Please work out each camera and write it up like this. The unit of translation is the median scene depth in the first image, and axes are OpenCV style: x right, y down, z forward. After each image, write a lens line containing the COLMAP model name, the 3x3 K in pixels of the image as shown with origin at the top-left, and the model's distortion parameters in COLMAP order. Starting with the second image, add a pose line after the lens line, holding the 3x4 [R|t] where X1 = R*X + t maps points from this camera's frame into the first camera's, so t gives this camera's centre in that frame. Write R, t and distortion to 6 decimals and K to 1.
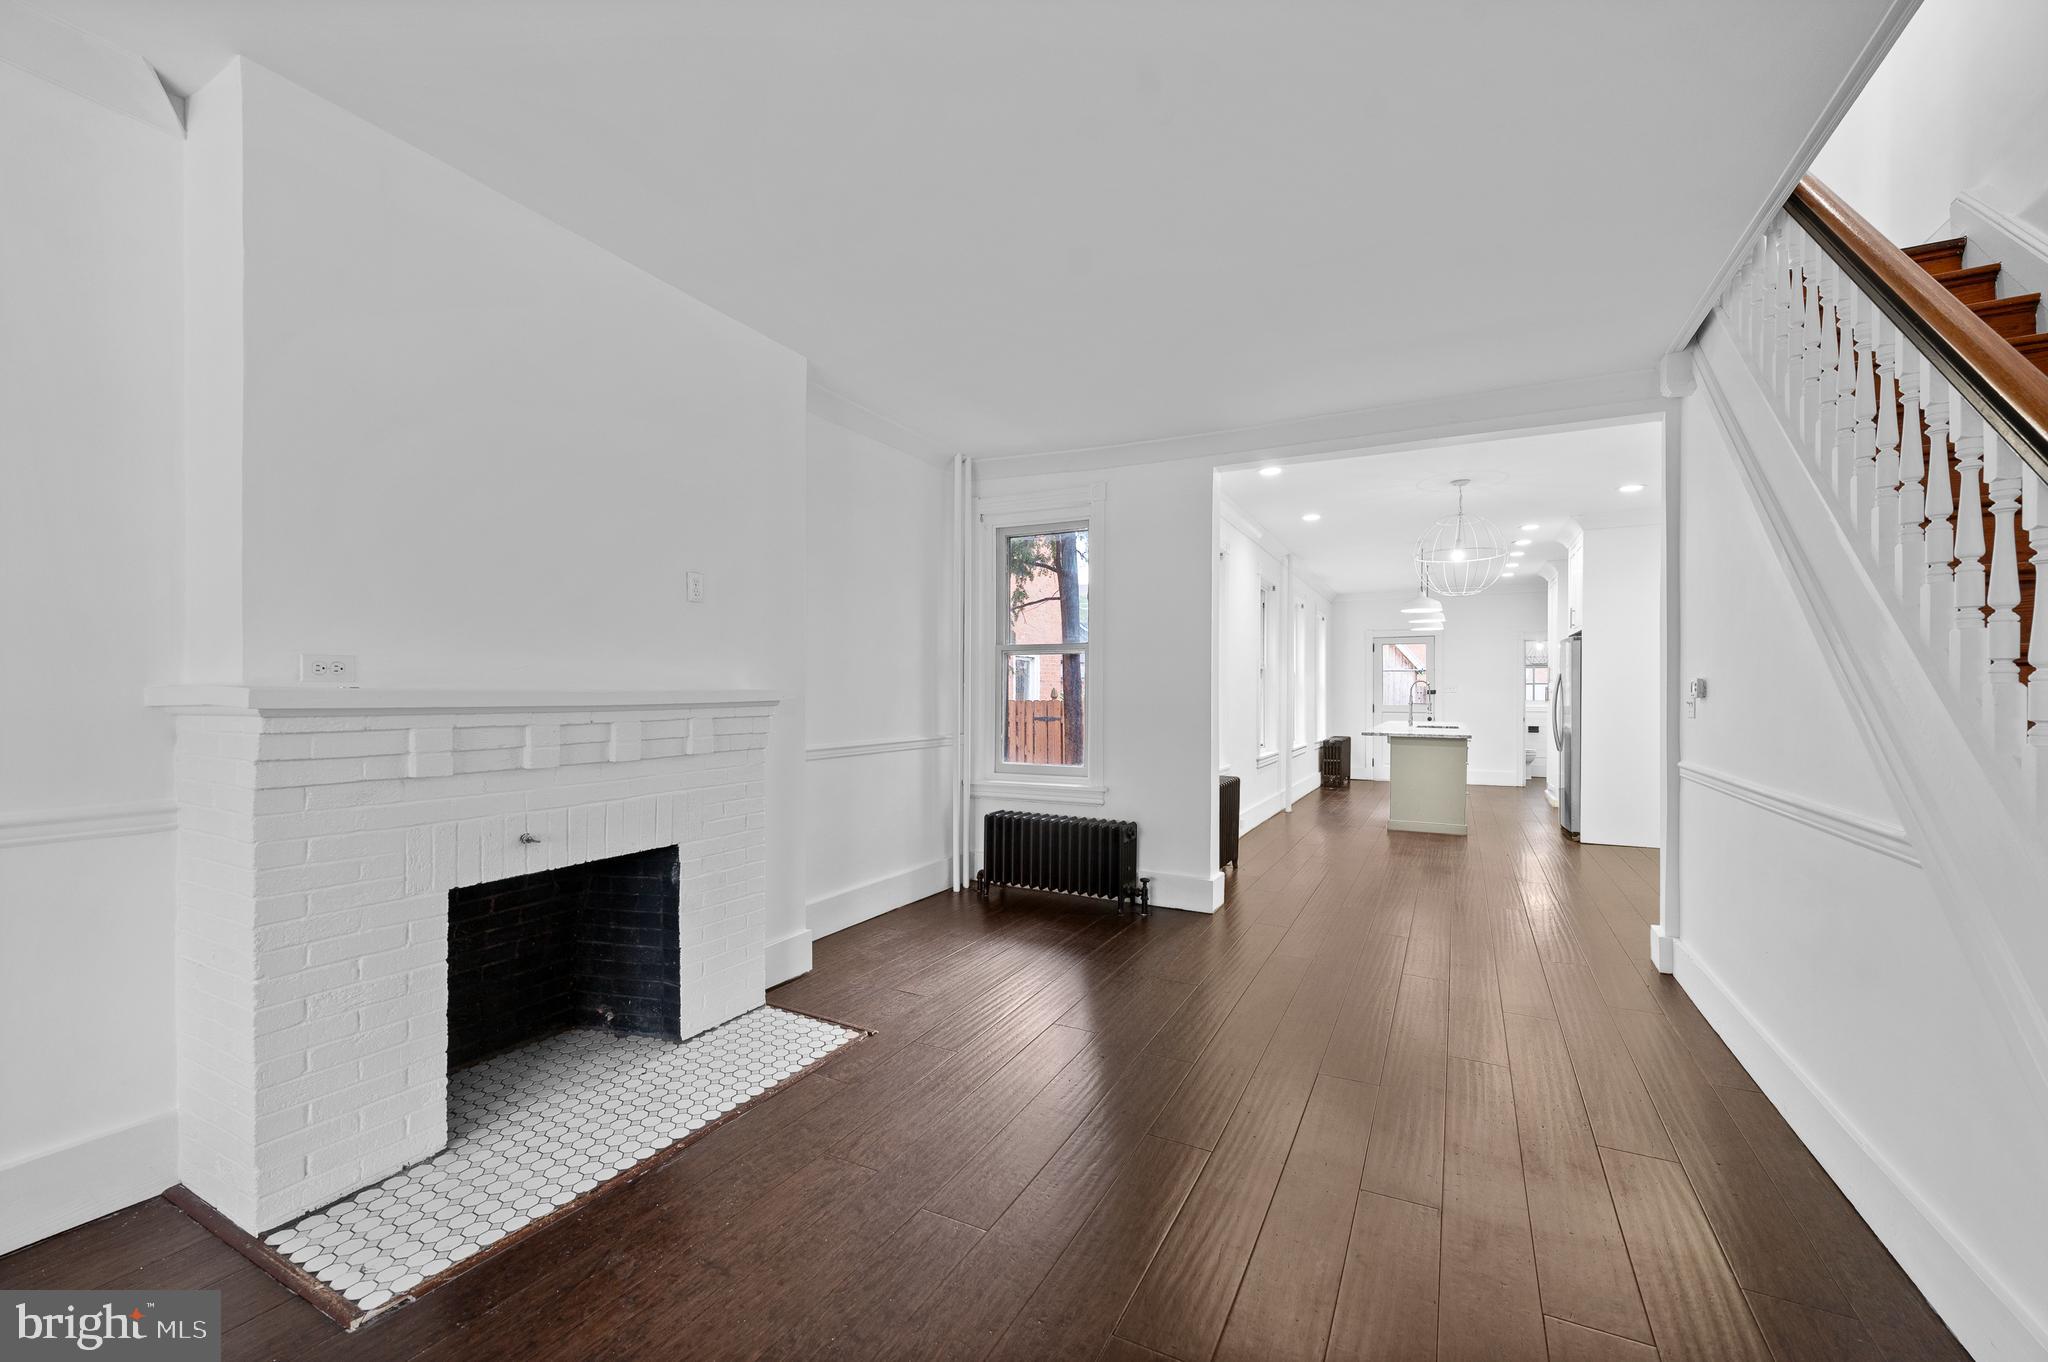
lens RADIAL K [[835.3, 0, 1017.2], [0, 835.3, 688.7], [0, 0, 1]] dist [-0.001158, 0.000324]
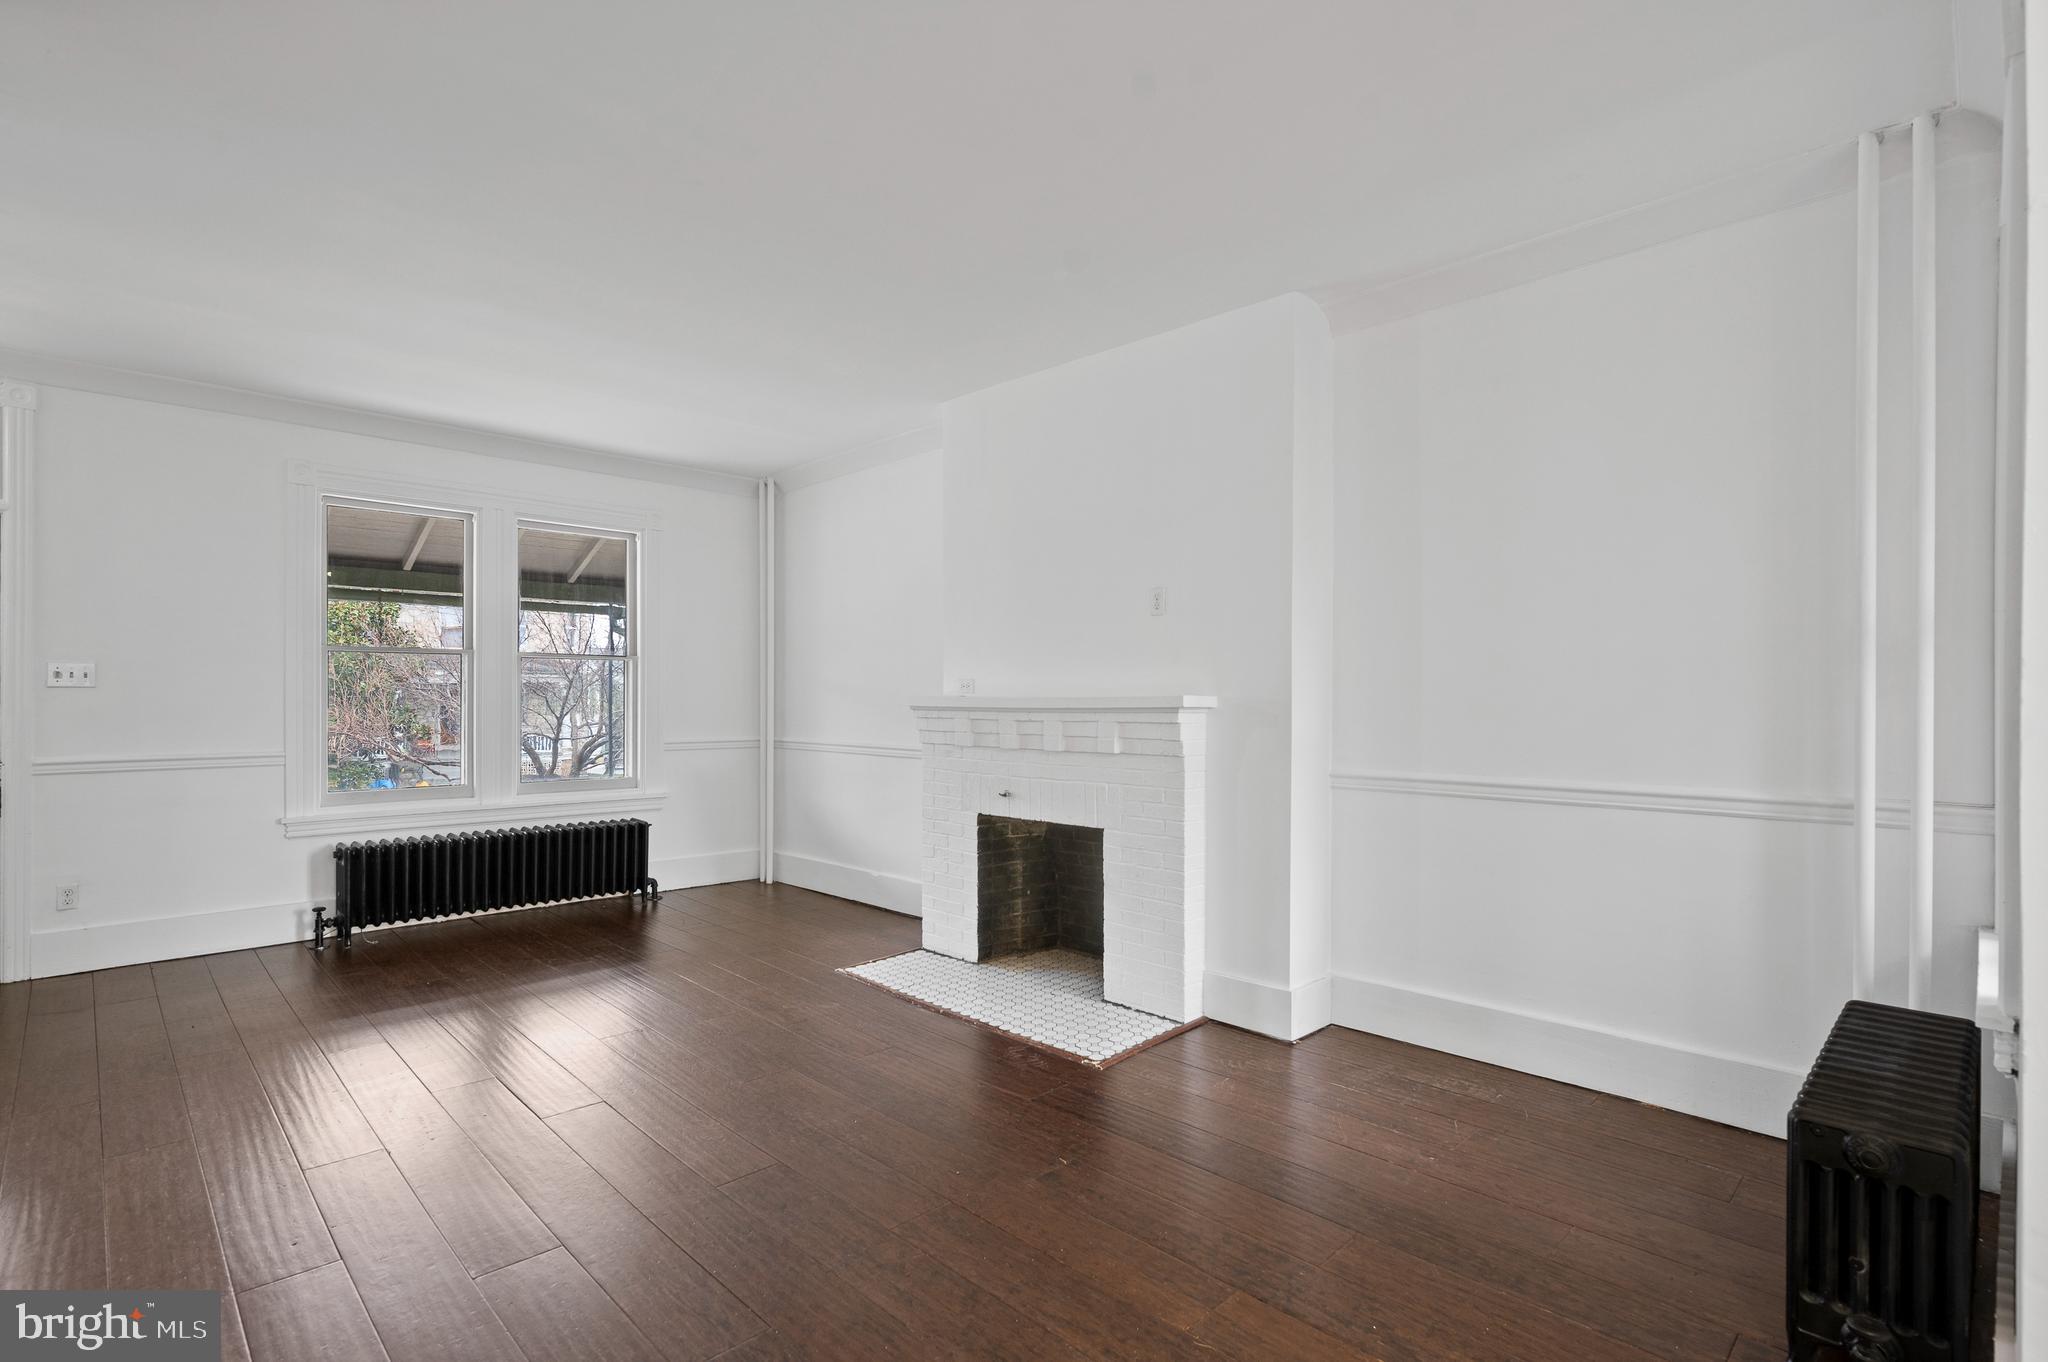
lens RADIAL K [[956.1, 0, 1016.4], [0, 956.1, 693.0], [0, 0, 1]] dist [-0.005111, 0.000356]
pose [[-0.302807, -0.005366, -0.953037, 1.017699], [0.003542, 0.999971, -0.006756, 0.005485], [0.953045, -0.005421, -0.302779, 1.451085]]
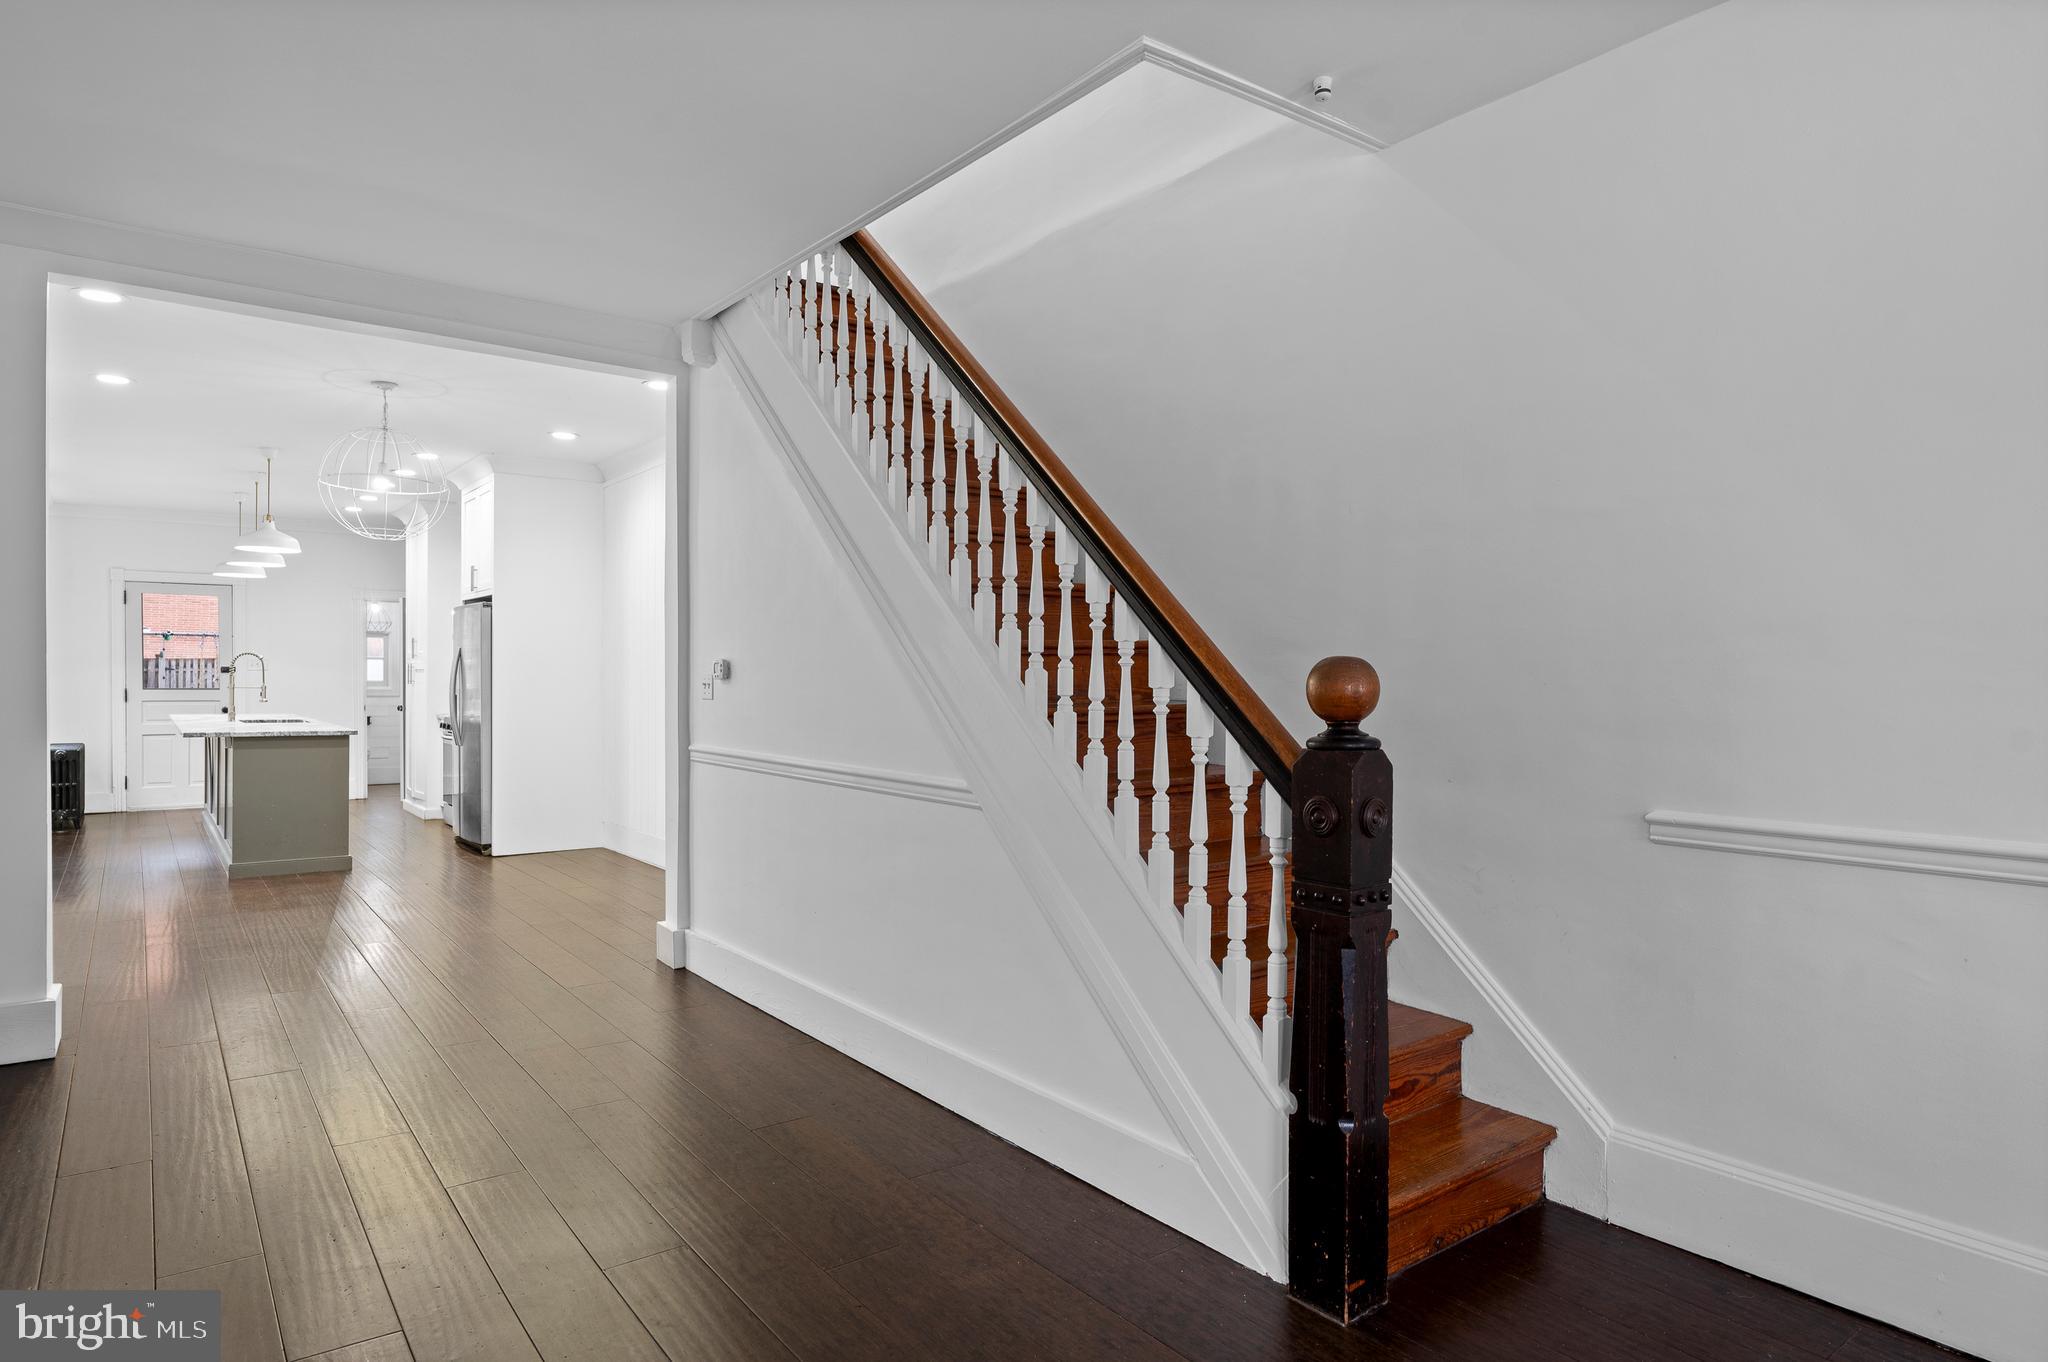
lens RADIAL K [[1185.9, 0, 1031.5], [0, 1185.9, 690.5], [0, 0, 1]] dist [0.002237, 0.000376]
pose [[0.415646, -0.011401, 0.909455, -0.156965], [-0.008428, 0.999830, 0.016386, -0.000716], [-0.909487, -0.014476, 0.415480, 0.041038]]
